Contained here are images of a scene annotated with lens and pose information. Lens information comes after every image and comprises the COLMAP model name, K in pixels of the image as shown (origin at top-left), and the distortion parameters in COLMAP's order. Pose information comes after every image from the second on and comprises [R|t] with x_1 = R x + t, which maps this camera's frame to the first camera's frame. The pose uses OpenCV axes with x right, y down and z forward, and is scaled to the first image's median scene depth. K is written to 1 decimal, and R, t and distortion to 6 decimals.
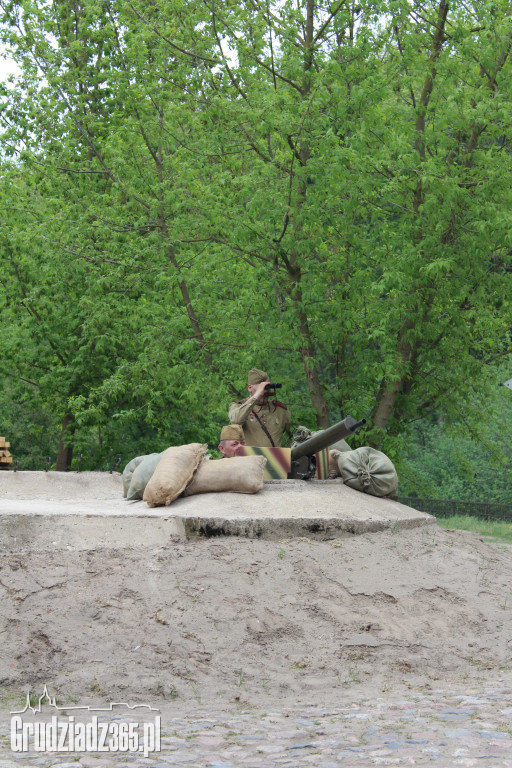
lens RADIAL K [[1858.1, 0, 256.0], [0, 1858.1, 384.0], [0, 0, 1]] dist [0.102411, 0.118113]
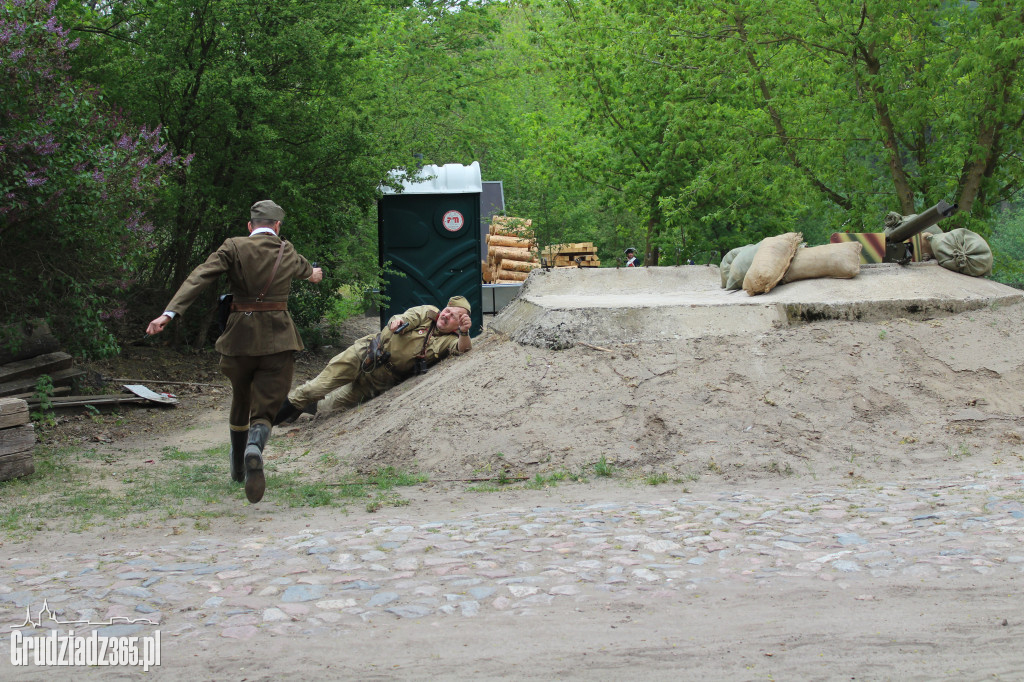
lens RADIAL K [[1713.4, 0, 512.0], [0, 1713.4, 341.0], [0, 0, 1]] dist [-0.020618, 0.190381]
pose [[0.983450, -0.037821, -0.177190, -0.020551], [0.052921, 0.995285, 0.081287, 0.006917], [0.173280, -0.089318, 0.980814, 0.034710]]
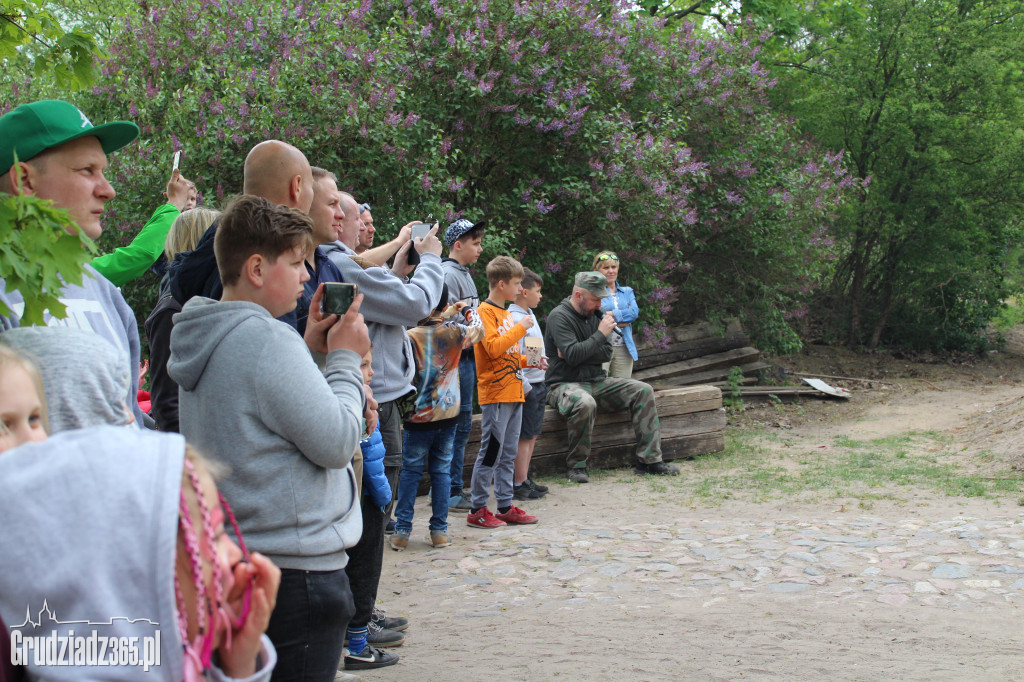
lens RADIAL K [[2477.5, 0, 512.0], [0, 2477.5, 341.0], [0, 0, 1]] dist [0.102411, 0.118113]
pose [[0.861182, 0.002211, -0.508292, 0.172582], [0.040640, 0.996490, 0.073190, -0.034896], [0.506669, -0.083687, 0.858069, -0.373490]]
